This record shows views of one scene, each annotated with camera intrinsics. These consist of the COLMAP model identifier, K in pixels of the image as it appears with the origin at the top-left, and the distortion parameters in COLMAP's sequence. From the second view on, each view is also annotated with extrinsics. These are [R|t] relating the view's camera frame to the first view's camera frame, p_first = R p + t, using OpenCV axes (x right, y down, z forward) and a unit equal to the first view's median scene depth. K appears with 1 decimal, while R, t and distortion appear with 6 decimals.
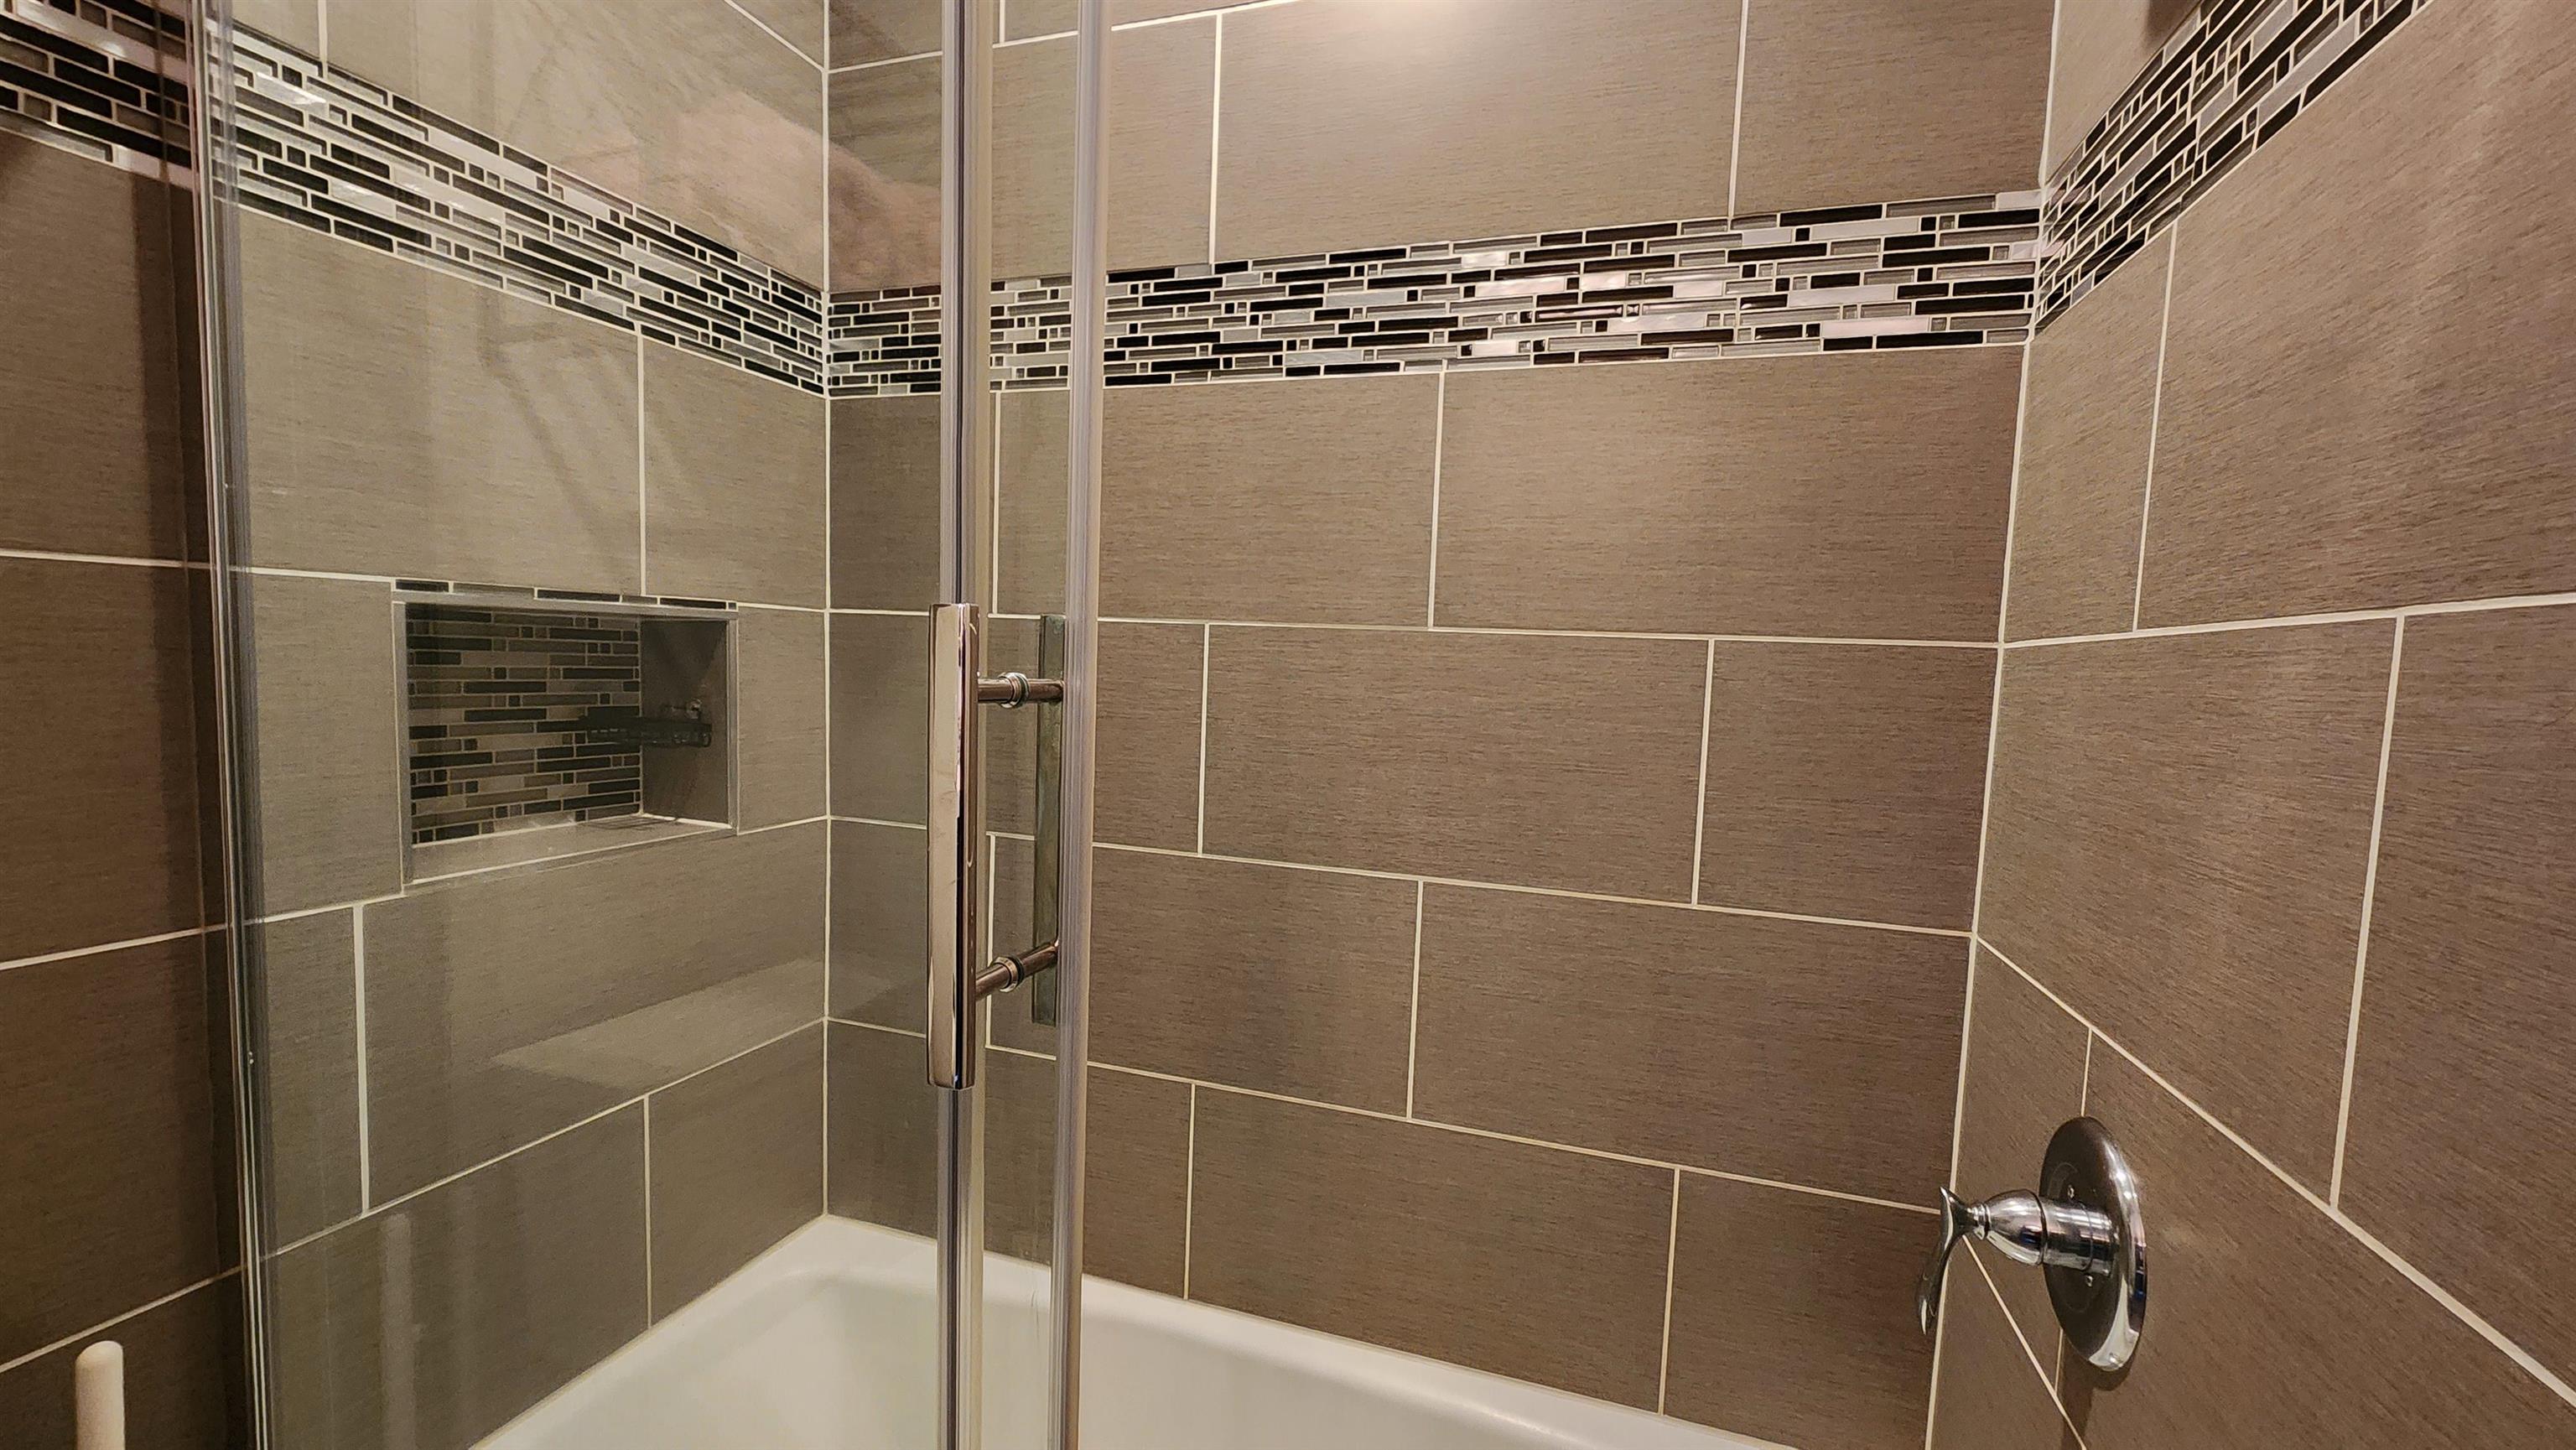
lens RADIAL K [[1065.6, 0, 1295.7], [0, 1065.6, 732.5], [0, 0, 1]] dist [-0.000130, -0.000320]
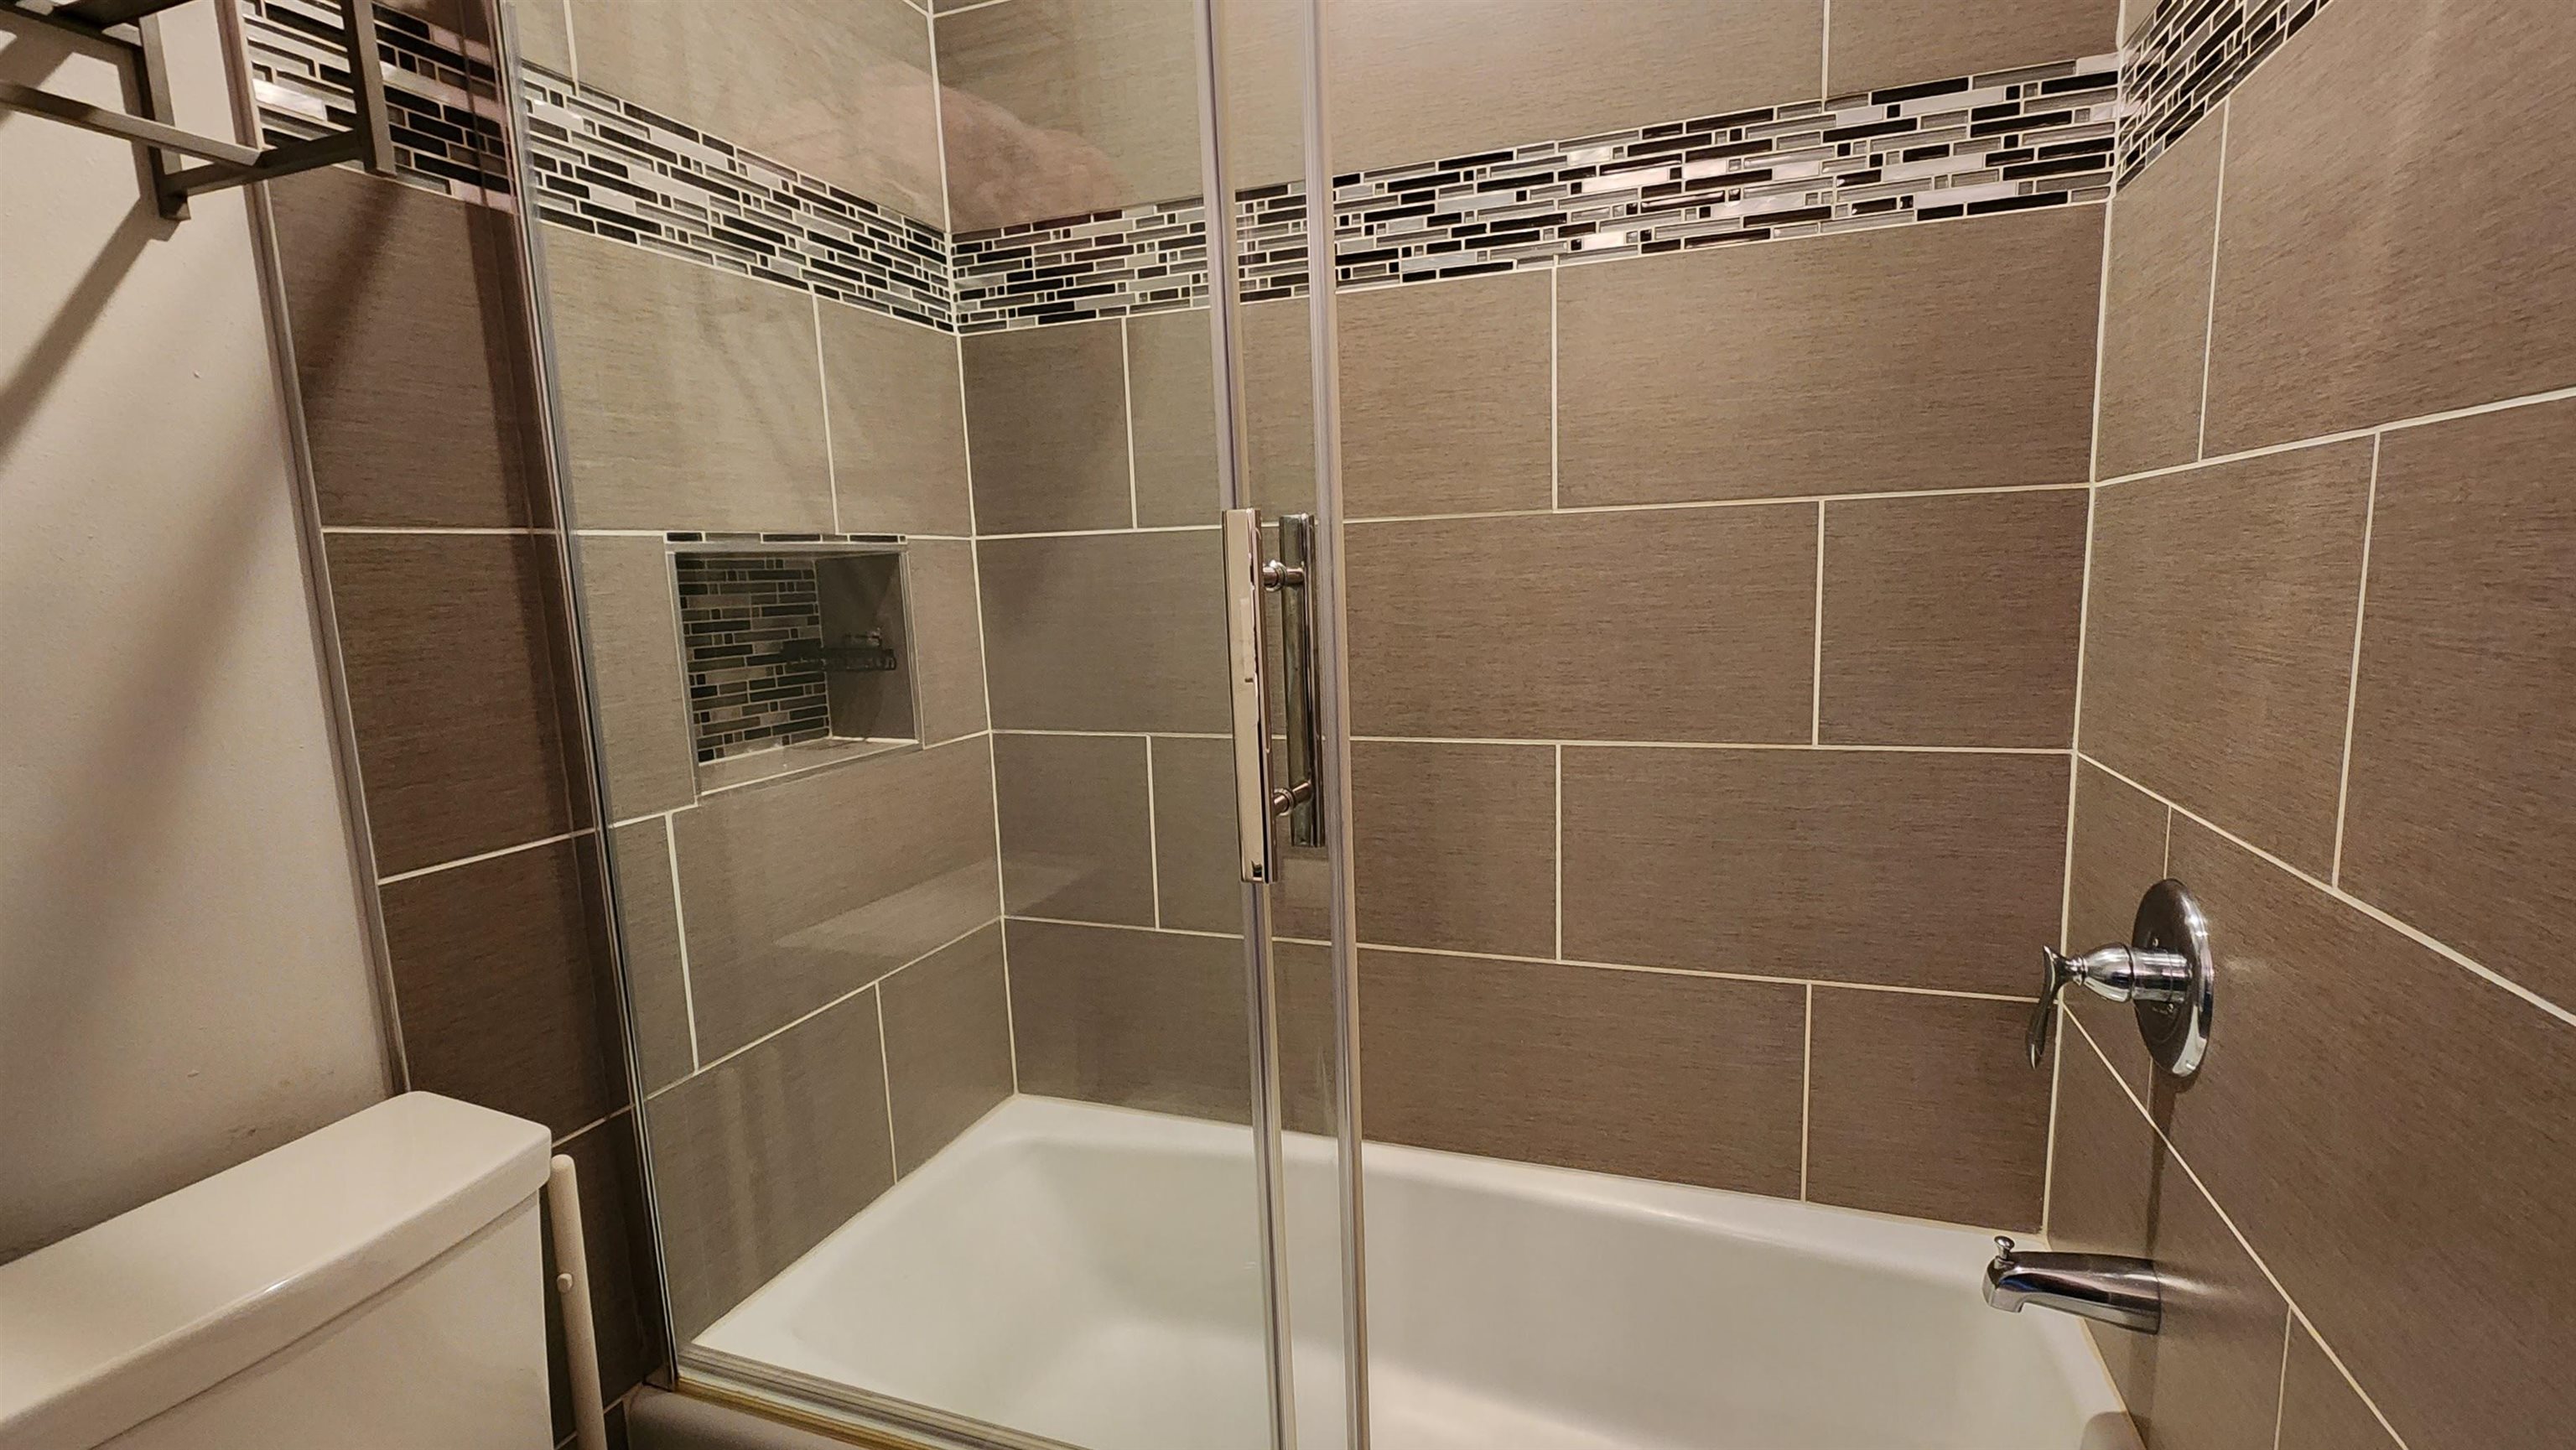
lens RADIAL K [[1180.1, 0, 1290.0], [0, 1180.1, 733.1], [0, 0, 1]] dist [-0.000865, -0.000169]
pose [[0.996889, -0.068255, -0.039408, -0.121429], [0.070775, 0.995269, 0.066560, 0.031245], [0.034679, -0.069142, 0.997004, -0.239176]]
